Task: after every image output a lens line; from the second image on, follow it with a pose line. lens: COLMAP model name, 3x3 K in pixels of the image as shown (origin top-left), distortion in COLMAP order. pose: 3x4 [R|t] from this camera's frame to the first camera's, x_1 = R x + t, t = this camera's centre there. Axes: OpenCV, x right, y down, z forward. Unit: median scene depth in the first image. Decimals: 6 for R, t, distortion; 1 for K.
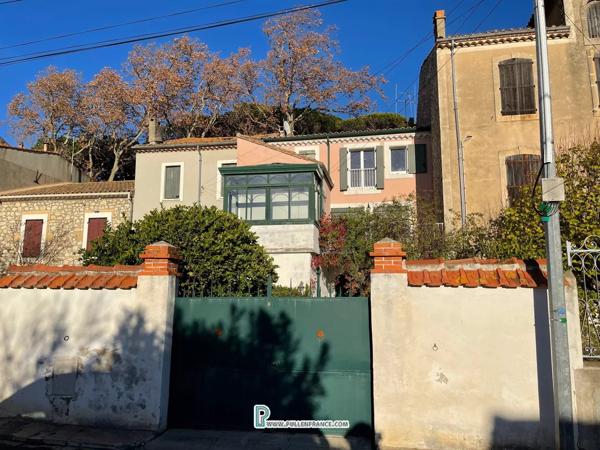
lens RADIAL K [[460.7, 0, 297.5], [0, 460.7, 227.3], [0, 0, 1]] dist [0.004609, -0.000604]
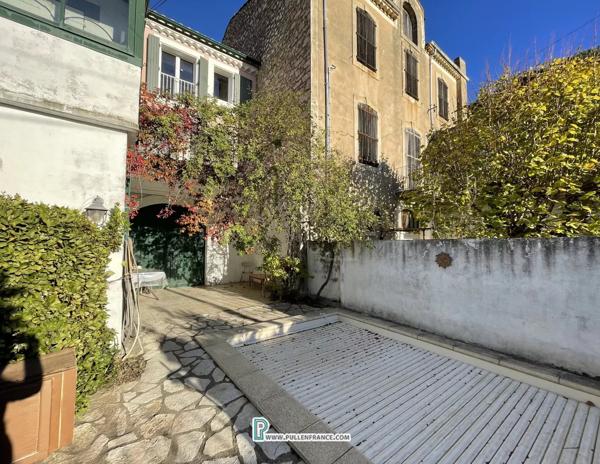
lens RADIAL K [[240.9, 0, 284.3], [0, 240.9, 231.7], [0, 0, 1]] dist [-0.002427, -0.000776]
pose [[0.695975, 0.036056, 0.717160, -0.024266], [-0.116577, 0.991162, 0.063302, 0.106528], [-0.708539, -0.127661, 0.694028, 0.684007]]
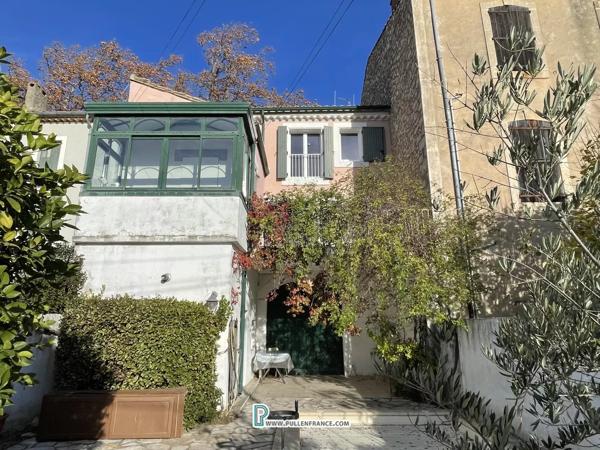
lens RADIAL K [[377.0, 0, 299.1], [0, 377.0, 222.4], [0, 0, 1]] dist [0.004767, -0.000128]
pose [[0.983992, 0.038370, 0.174035, 0.026248], [-0.019841, 0.994063, -0.106982, 0.073005], [-0.177107, 0.101817, 0.978911, 0.470038]]
